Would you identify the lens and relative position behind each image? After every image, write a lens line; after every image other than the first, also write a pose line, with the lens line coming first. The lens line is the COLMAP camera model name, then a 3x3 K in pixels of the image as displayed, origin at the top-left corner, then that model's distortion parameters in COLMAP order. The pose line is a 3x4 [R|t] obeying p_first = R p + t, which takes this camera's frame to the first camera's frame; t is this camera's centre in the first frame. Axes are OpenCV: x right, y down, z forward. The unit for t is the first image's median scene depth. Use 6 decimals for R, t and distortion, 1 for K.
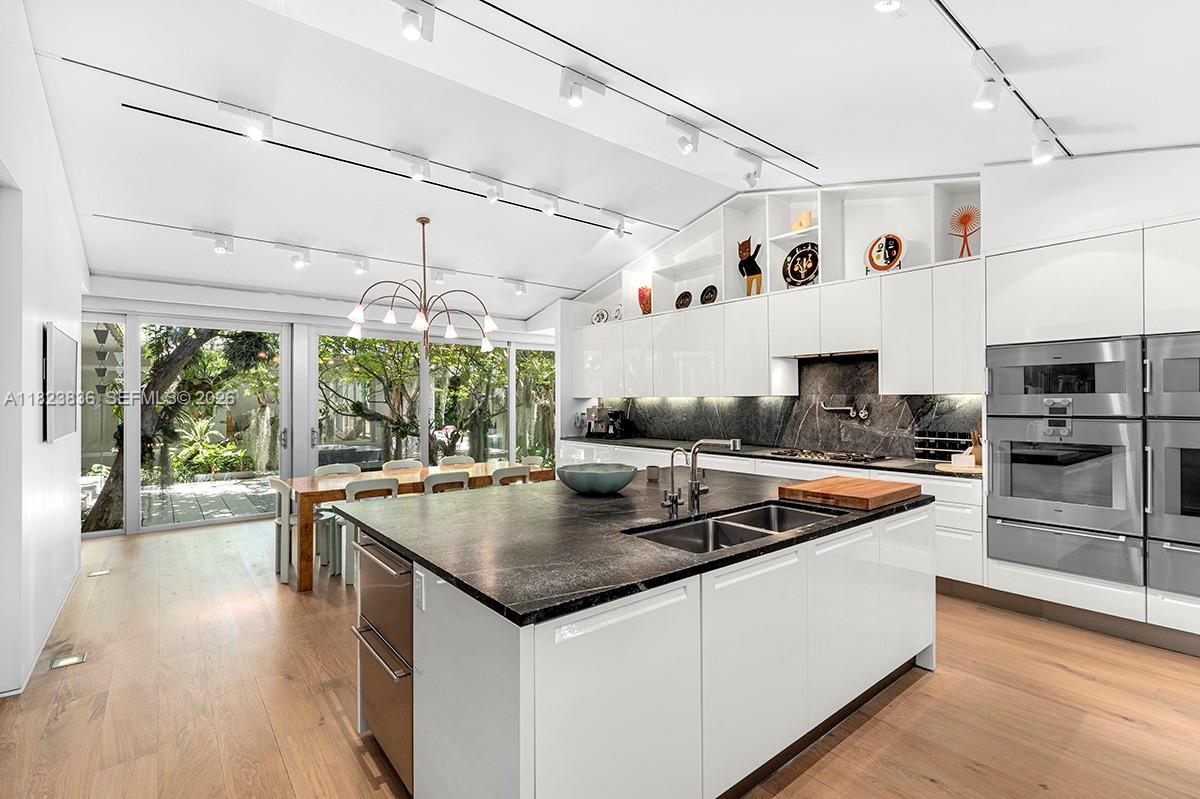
lens RADIAL K [[544.3, 0, 600.3], [0, 544.3, 399.7], [0, 0, 1]] dist [-0.002465, -0.000098]
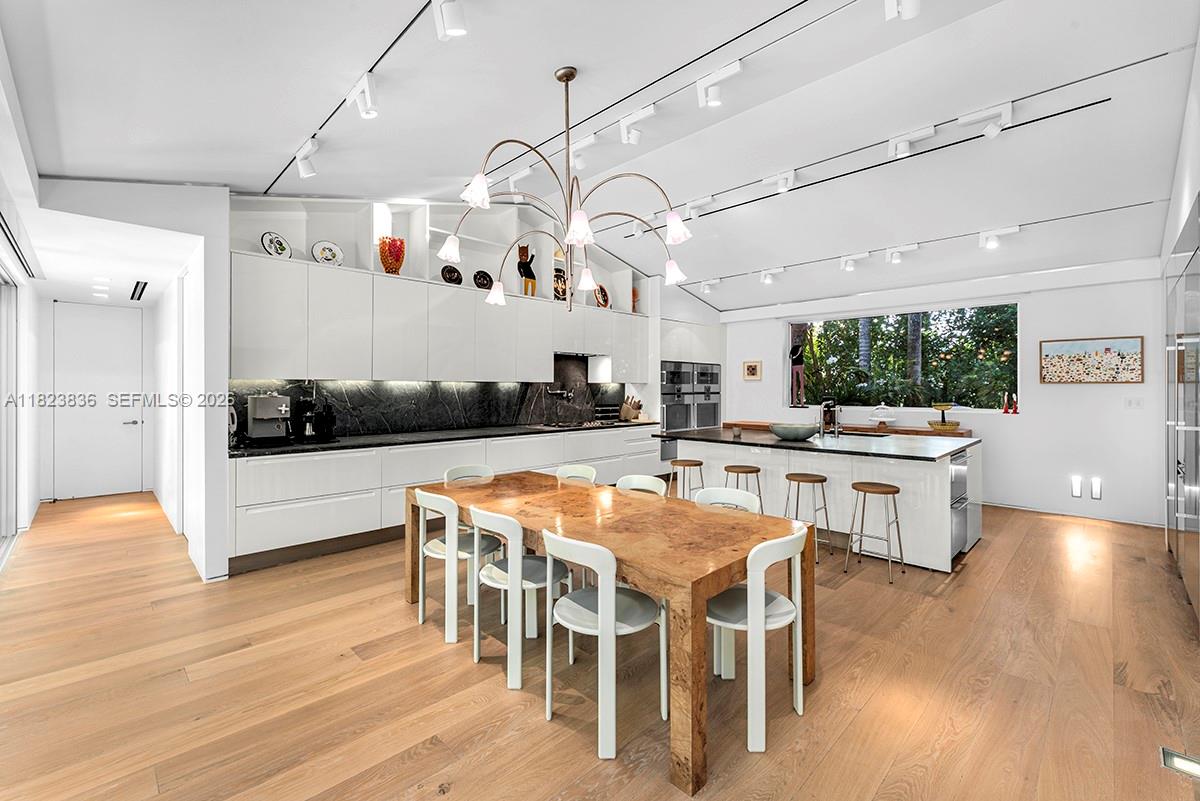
lens RADIAL K [[504.5, 0, 600.1], [0, 504.5, 391.9], [0, 0, 1]] dist [0.002658, 0.000308]
pose [[-0.104463, -0.007110, 0.994503, -0.854166], [-0.004912, 0.999966, 0.006633, 0.006815], [-0.994517, -0.004192, -0.104495, 1.005707]]
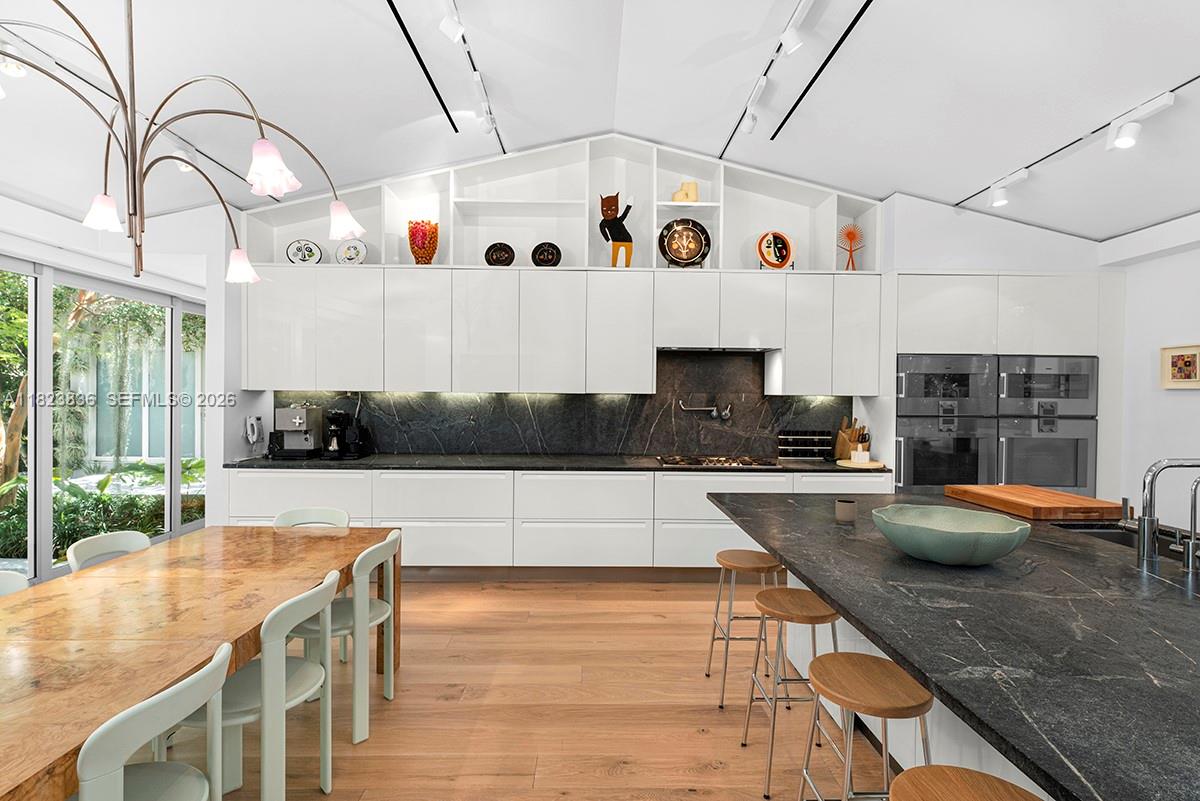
lens RADIAL K [[586.0, 0, 596.4], [0, 586.0, 398.9], [0, 0, 1]] dist [0.007963, 0.000873]
pose [[0.613813, 0.004892, 0.789436, -0.439033], [-0.013209, 0.999904, 0.004074, -0.001745], [-0.789341, -0.012929, 0.613819, 0.519935]]
